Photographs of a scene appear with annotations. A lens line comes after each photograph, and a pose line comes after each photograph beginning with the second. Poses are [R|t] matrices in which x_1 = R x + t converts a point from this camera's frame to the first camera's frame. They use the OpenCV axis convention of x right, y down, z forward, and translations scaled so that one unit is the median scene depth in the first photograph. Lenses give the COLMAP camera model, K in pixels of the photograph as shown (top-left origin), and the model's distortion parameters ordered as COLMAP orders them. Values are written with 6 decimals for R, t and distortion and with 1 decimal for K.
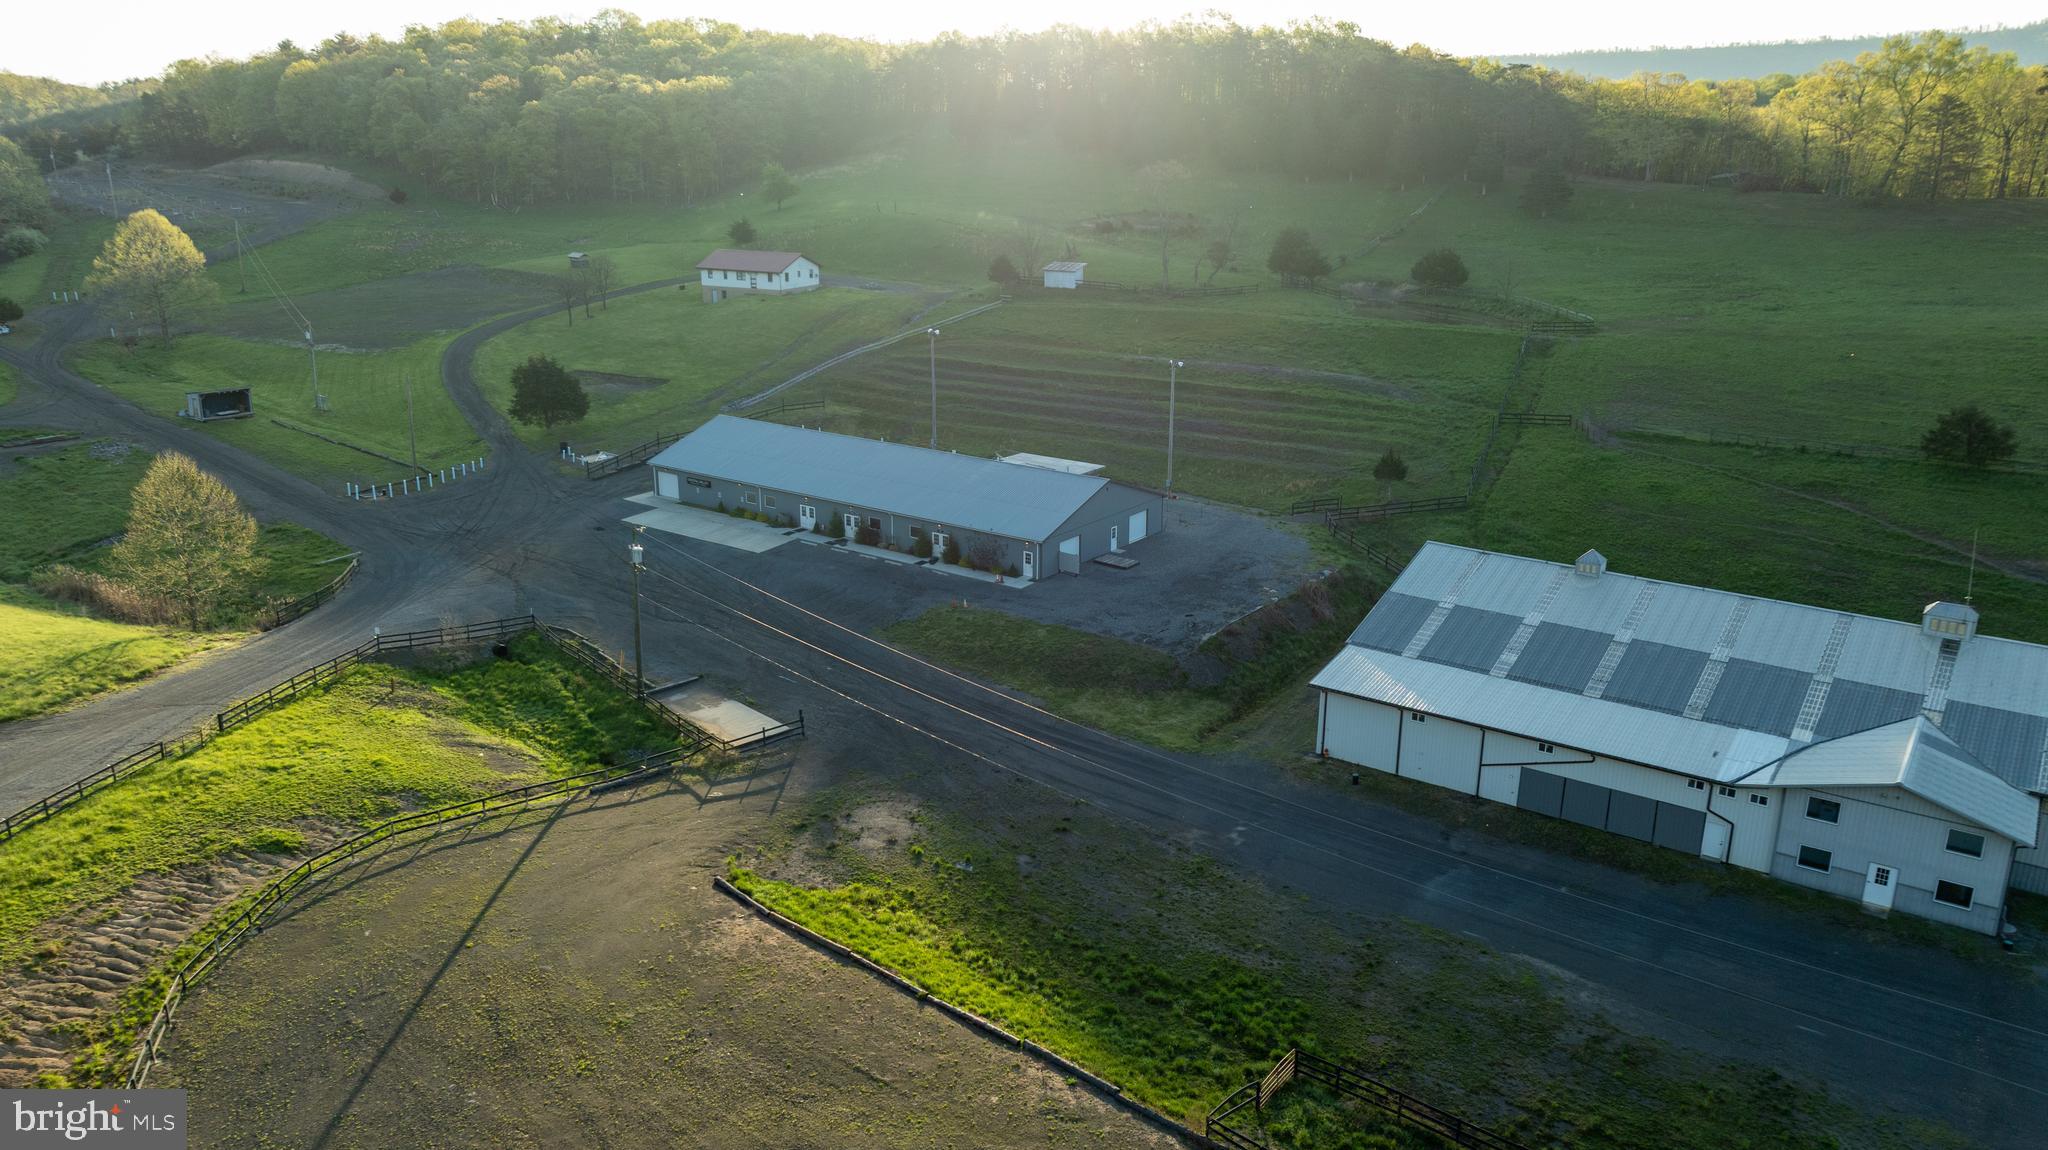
lens RADIAL K [[1448.8, 0, 1025.9], [0, 1448.8, 573.0], [0, 0, 1]] dist [-0.032507, 0.030773]
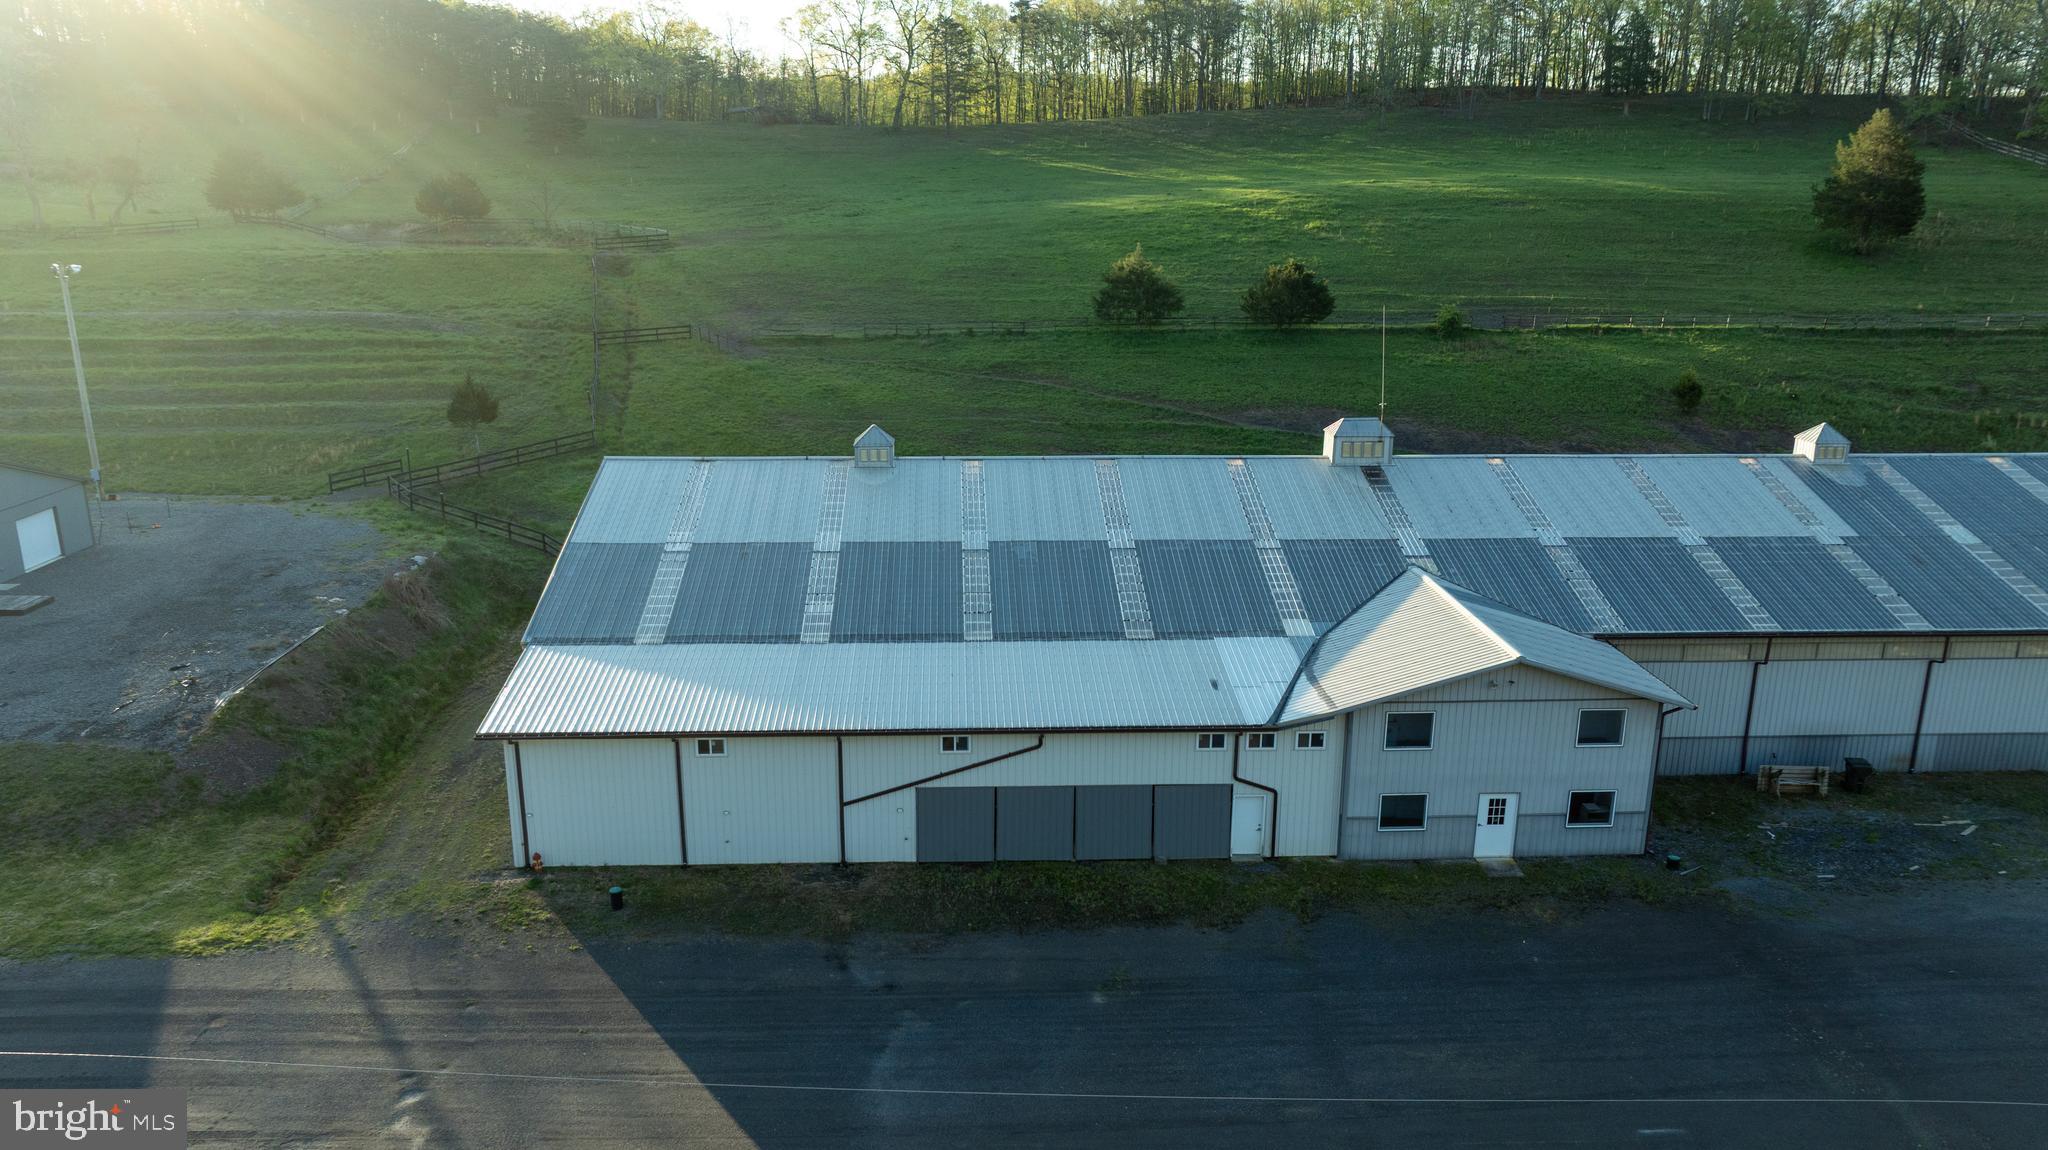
lens RADIAL K [[1448.8, 0, 1012.9], [0, 1448.8, 580.0], [0, 0, 1]] dist [-0.032507, 0.030773]
pose [[0.783776, -0.168942, 0.597623, 0.049764], [0.181091, 0.982641, 0.040284, 0.035049], [-0.594055, 0.076651, 0.800764, 0.452400]]
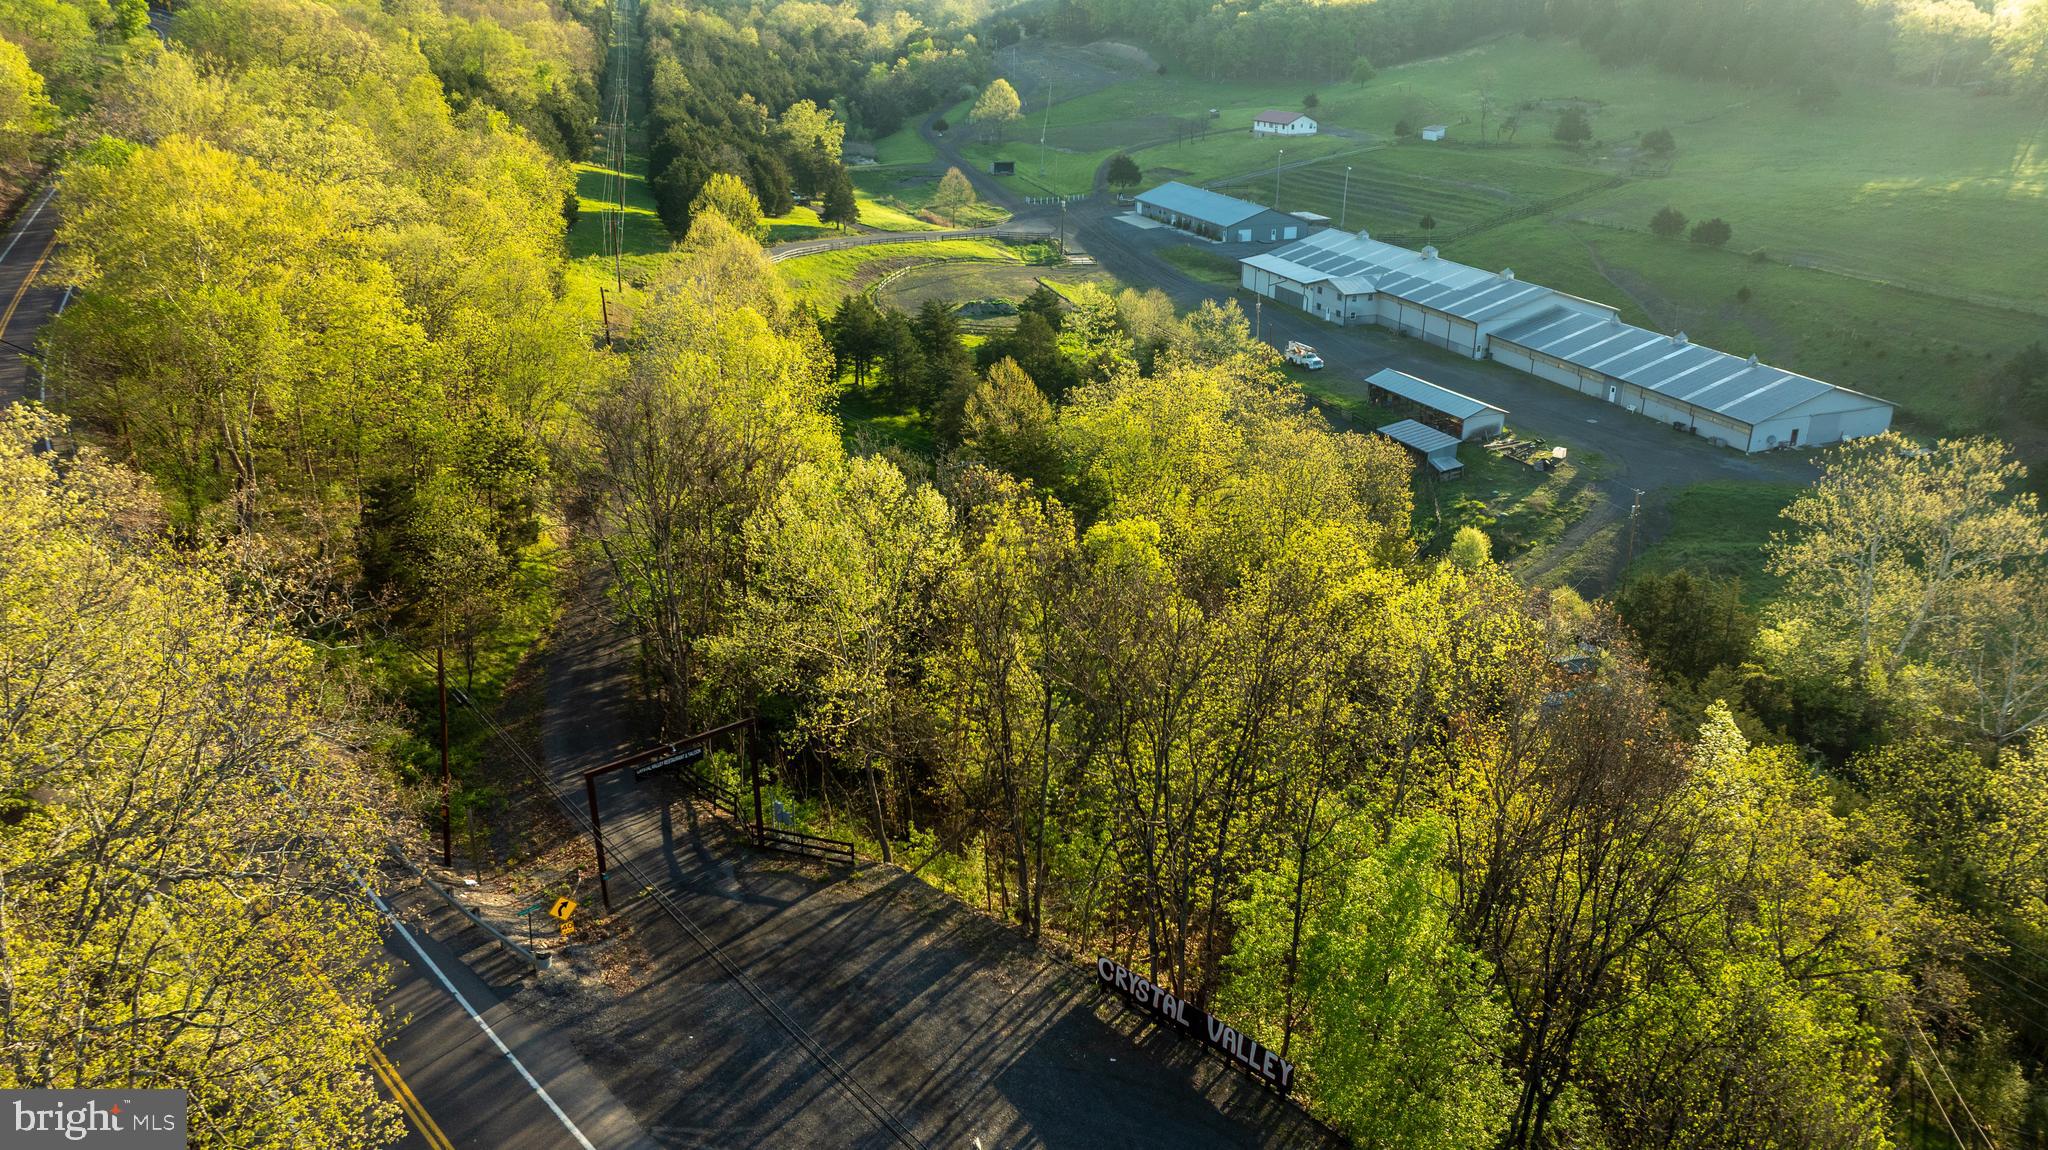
lens RADIAL K [[1448.8, 0, 1017.4], [0, 1448.8, 582.7], [0, 0, 1]] dist [-0.032507, 0.030773]
pose [[0.824164, 0.209293, -0.526261, 1.391822], [-0.159518, 0.977377, 0.138885, 0.351256], [0.543423, -0.030516, 0.838904, -1.611162]]
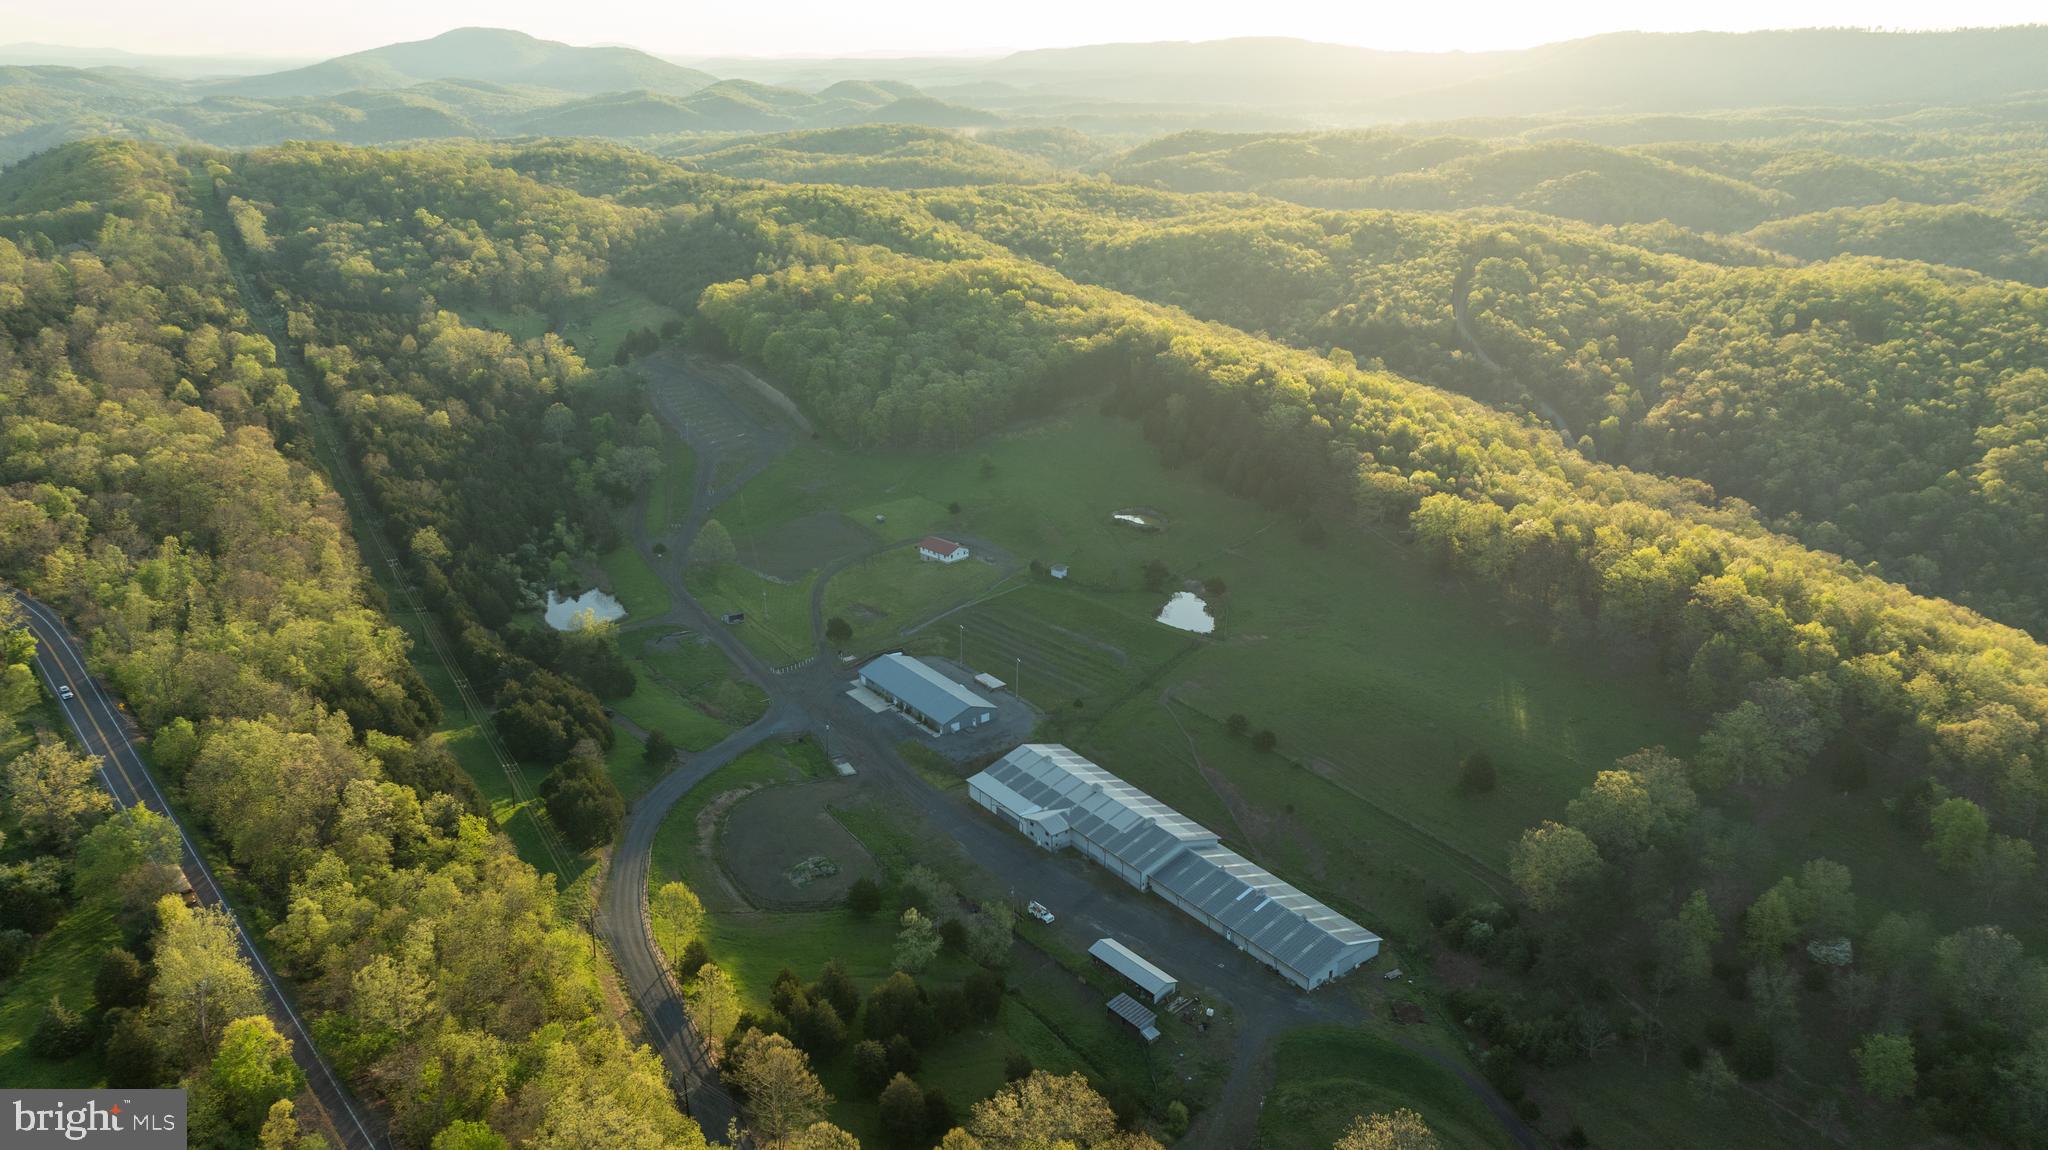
lens RADIAL K [[1448.8, 0, 1013.4], [0, 1448.8, 571.3], [0, 0, 1]] dist [-0.032507, 0.030773]
pose [[0.954313, 0.095376, -0.283177, 1.358782], [-0.082678, 0.994974, 0.056489, -0.725830], [0.287142, -0.030496, 0.957403, -2.790811]]
